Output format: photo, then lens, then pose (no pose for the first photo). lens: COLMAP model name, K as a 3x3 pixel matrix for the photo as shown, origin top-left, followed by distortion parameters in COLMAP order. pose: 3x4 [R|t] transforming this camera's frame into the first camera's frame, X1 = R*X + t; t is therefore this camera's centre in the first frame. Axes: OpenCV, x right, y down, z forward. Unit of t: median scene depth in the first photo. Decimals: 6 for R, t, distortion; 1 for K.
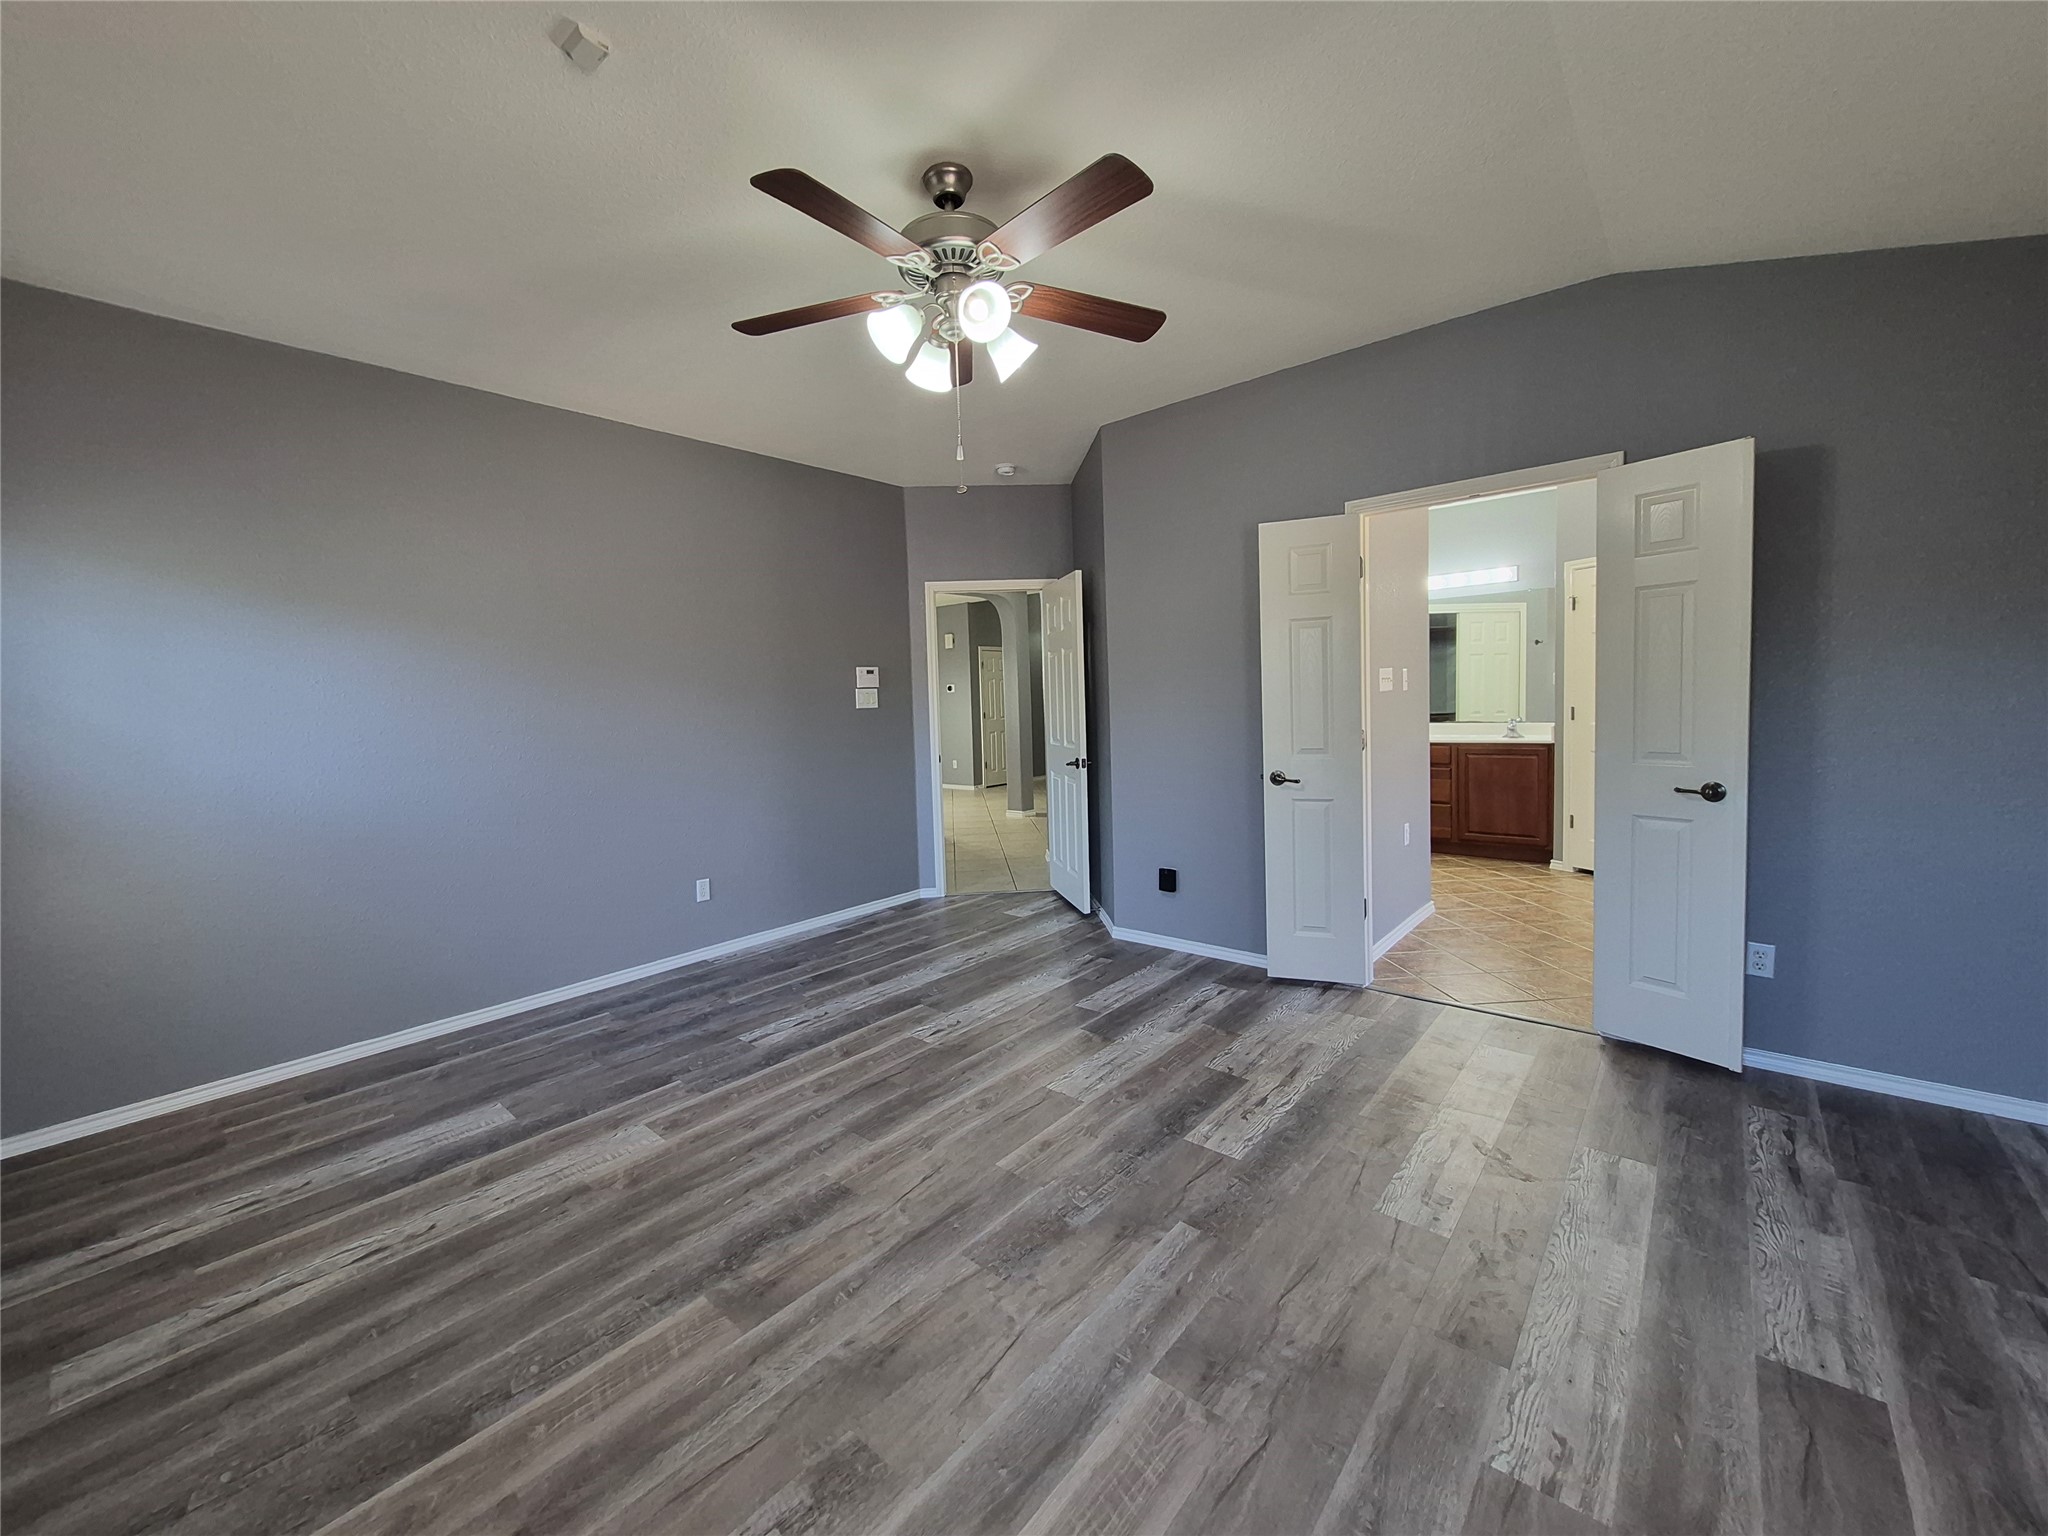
lens RADIAL K [[802.2, 0, 1009.2], [0, 802.2, 759.1], [0, 0, 1]] dist [0.001569, -0.001023]
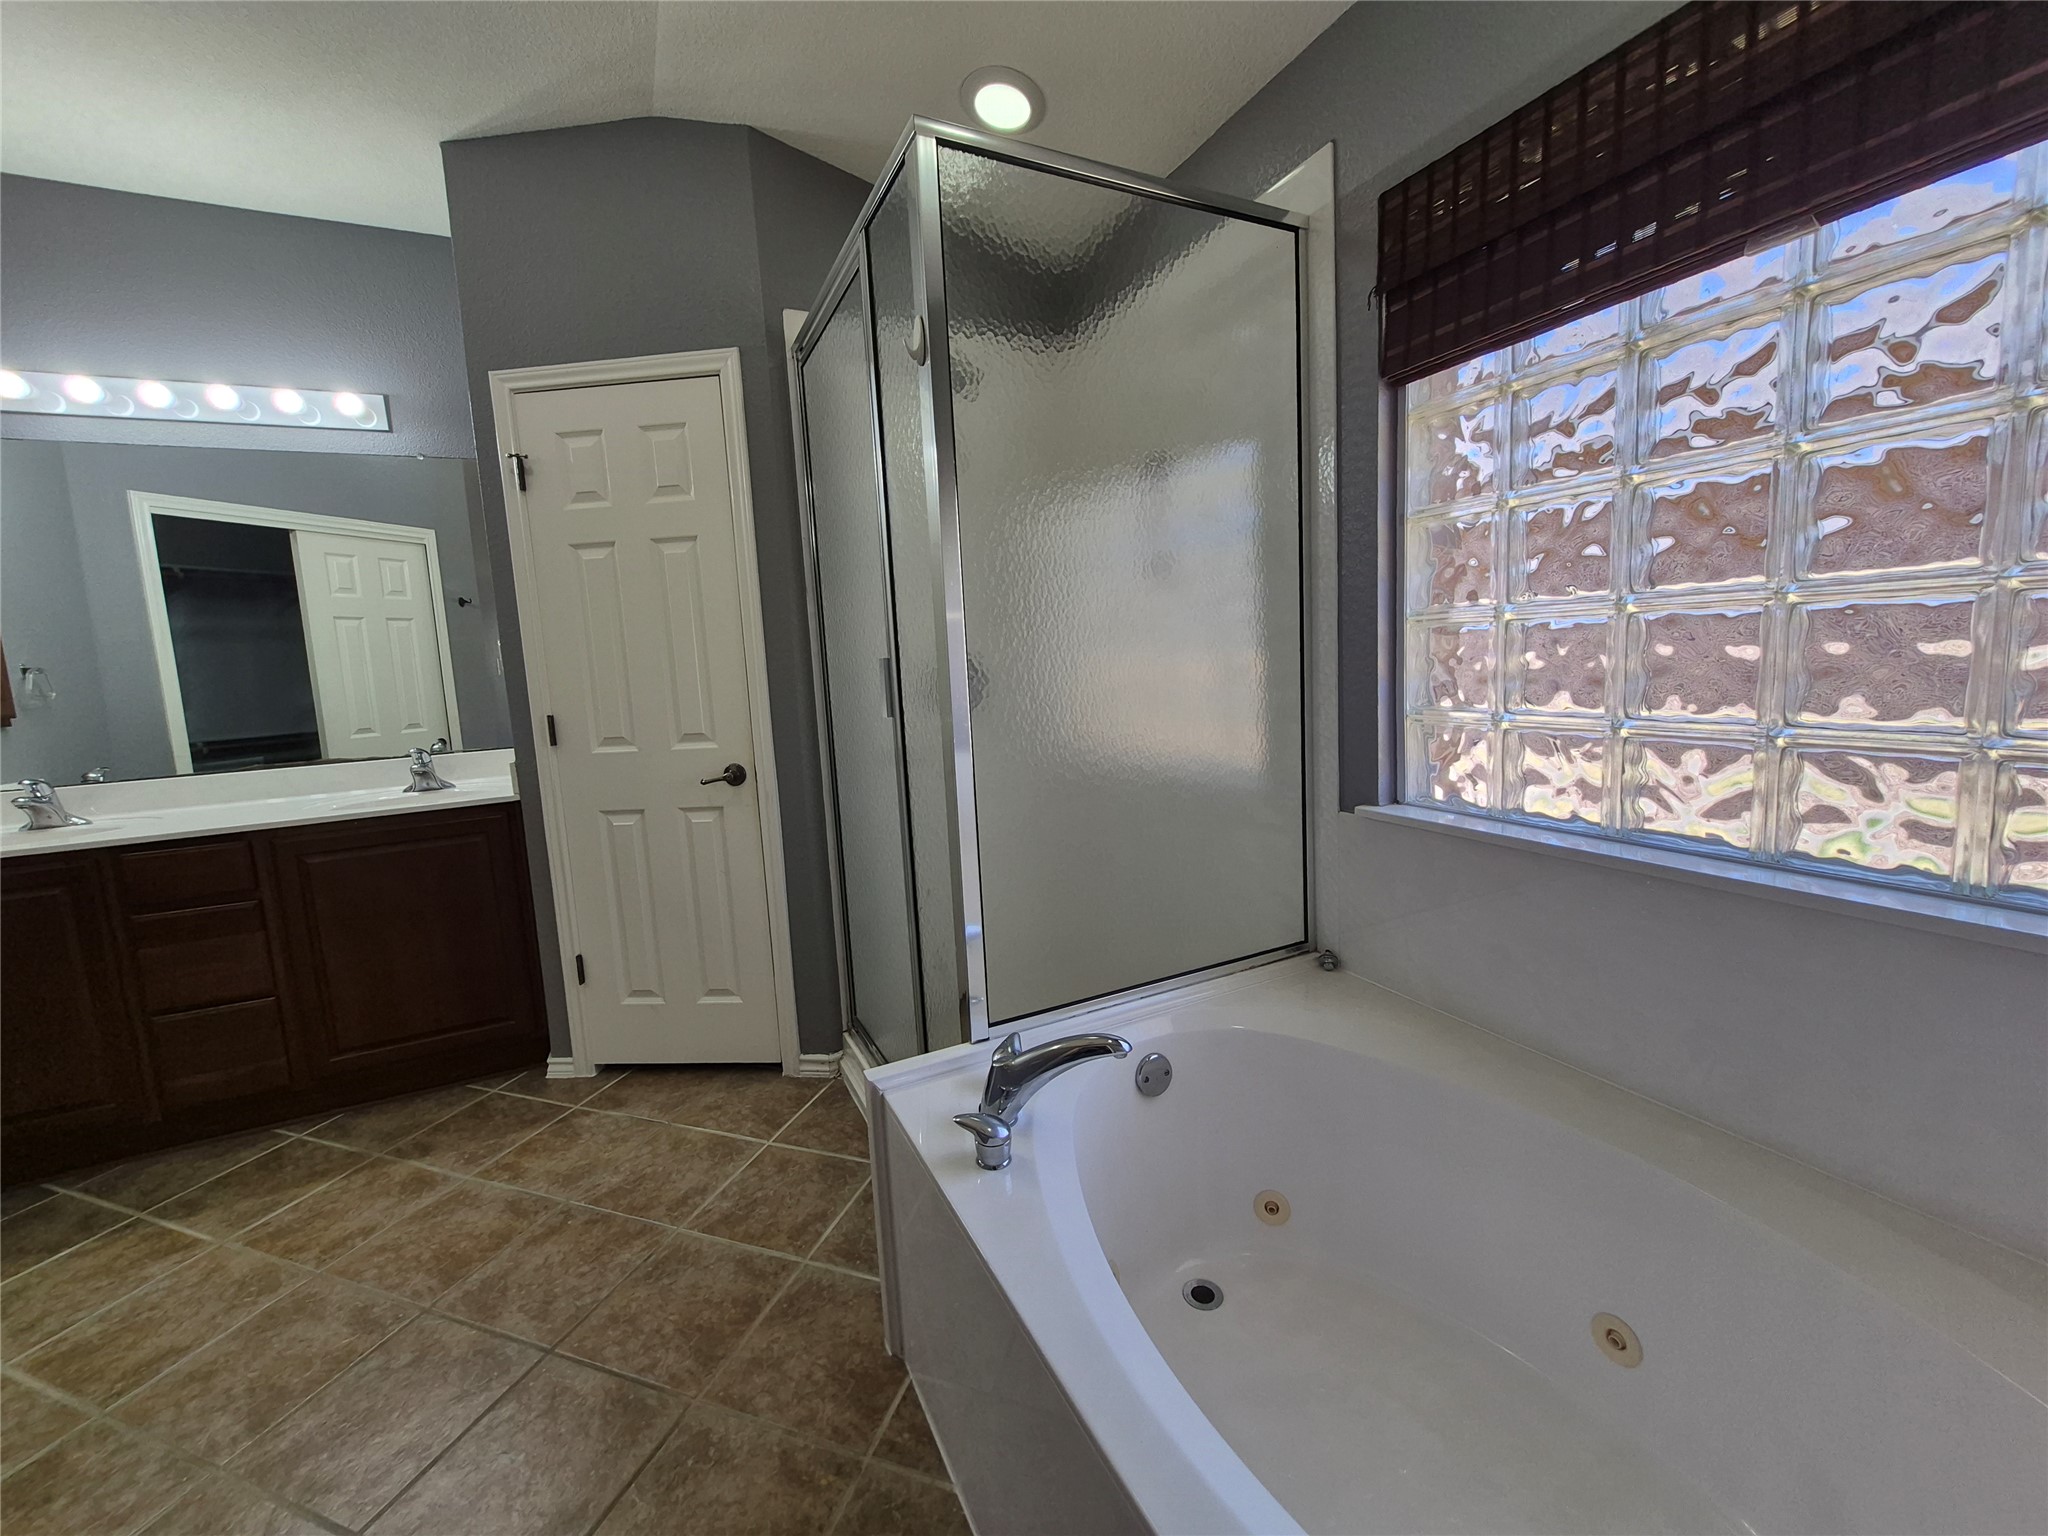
lens RADIAL K [[802.2, 0, 1004.3], [0, 802.2, 738.4], [0, 0, 1]] dist [0.001569, -0.001023]
pose [[0.404157, -0.077376, 0.911411, 0.867909], [0.107013, 0.993573, 0.036898, -0.092433], [-0.908408, 0.082620, 0.409840, 1.289205]]
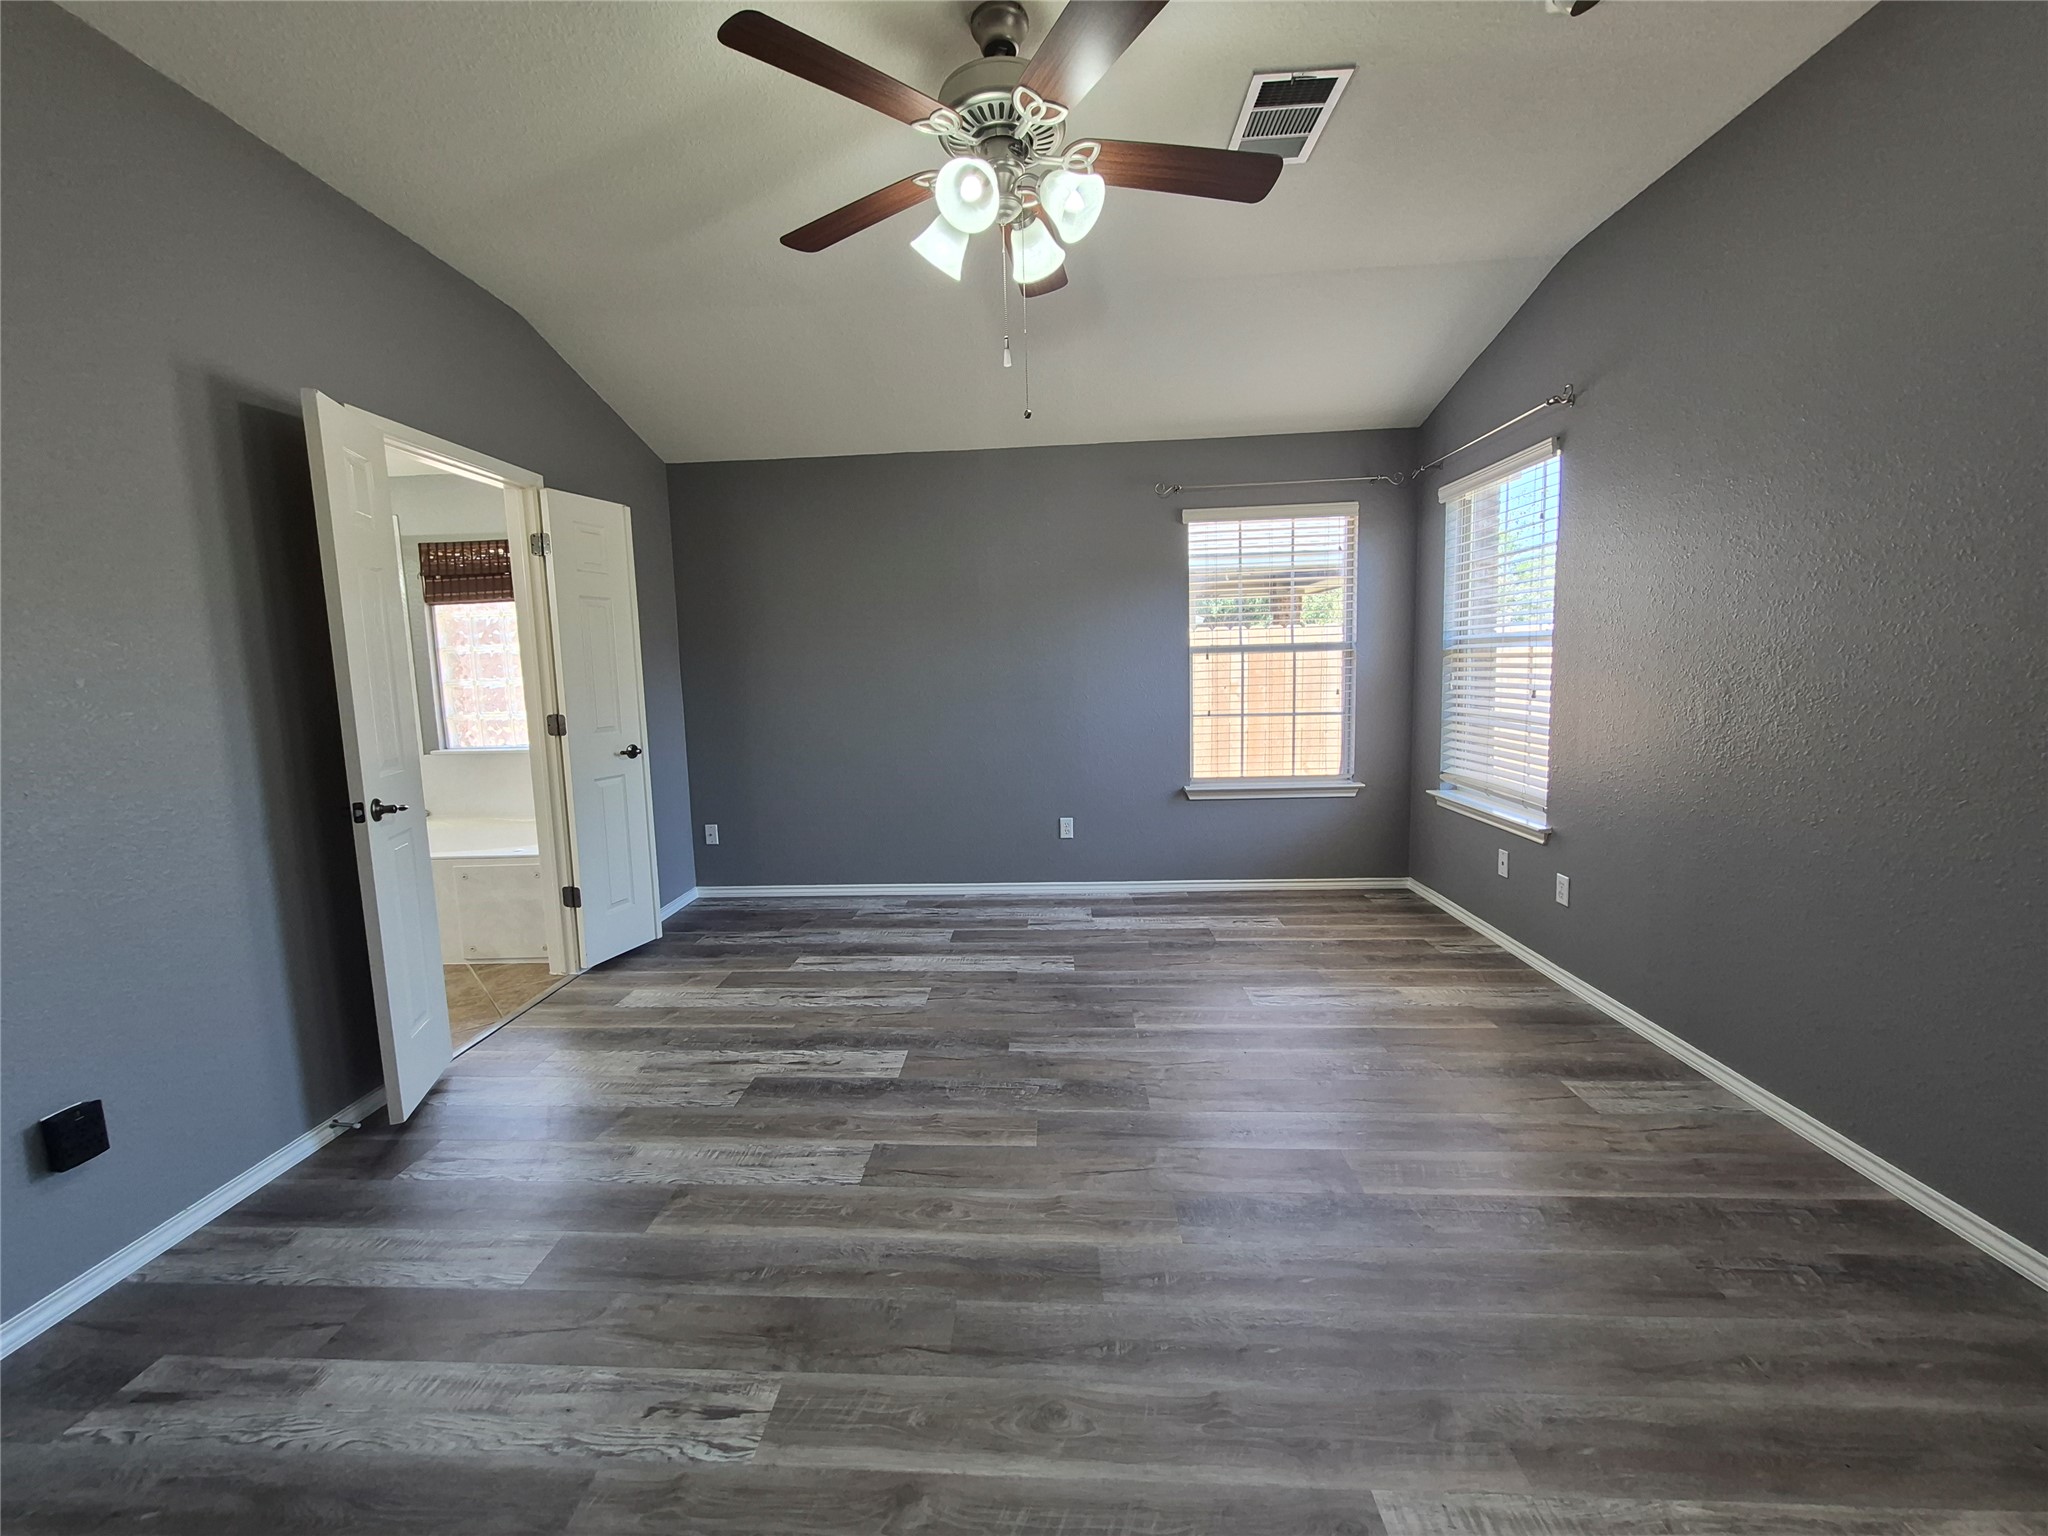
lens RADIAL K [[802.2, 0, 989.9], [0, 802.2, 767.1], [0, 0, 1]] dist [0.001569, -0.001023]
pose [[-0.596830, -0.049954, 0.800811, -0.645063], [0.109841, 0.983577, 0.143217, -0.066625], [-0.794814, 0.173438, -0.581541, 1.359919]]
